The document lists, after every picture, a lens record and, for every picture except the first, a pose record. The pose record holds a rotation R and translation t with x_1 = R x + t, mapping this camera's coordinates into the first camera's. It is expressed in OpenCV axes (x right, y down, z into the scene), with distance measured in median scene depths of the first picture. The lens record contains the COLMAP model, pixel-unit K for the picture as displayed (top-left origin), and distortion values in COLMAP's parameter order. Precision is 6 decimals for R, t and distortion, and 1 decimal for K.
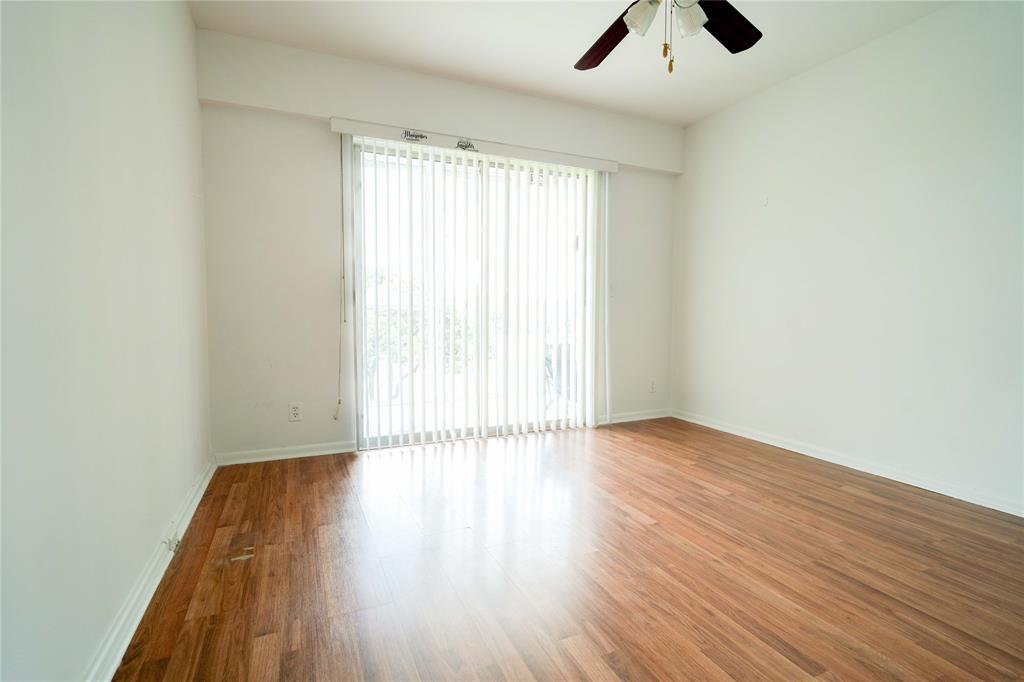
lens RADIAL K [[474.6, 0, 512.0], [0, 474.6, 341.0], [0, 0, 1]] dist [0.000500, 0.000026]
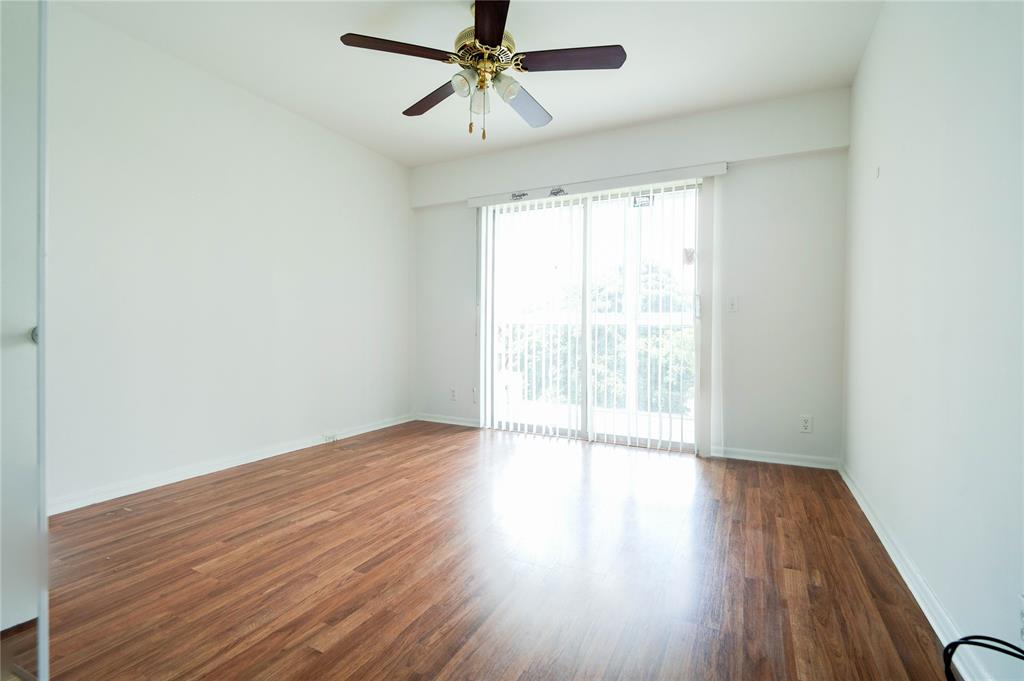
lens RADIAL K [[484.4, 0, 512.0], [0, 484.4, 340.5], [0, 0, 1]] dist [-0.000050, -0.000038]
pose [[0.621038, 0.017933, -0.783575, 1.086363], [-0.056947, 0.998128, -0.022291, 0.003591], [0.781709, 0.058466, 0.620897, 0.214633]]
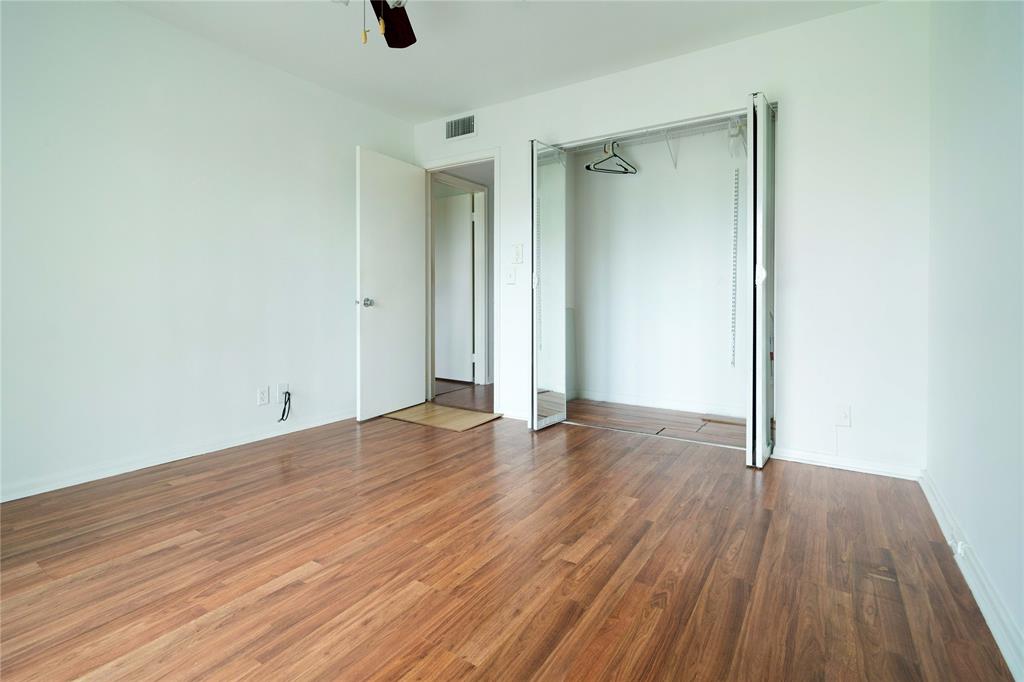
lens RADIAL K [[484.4, 0, 512.0], [0, 484.4, 341.0], [0, 0, 1]] dist [-0.000050, -0.000038]
pose [[-0.538392, -0.077426, 0.839130, -0.456787], [0.047926, 0.991345, 0.122220, -0.053345], [-0.841331, 0.106018, -0.530022, 0.984854]]
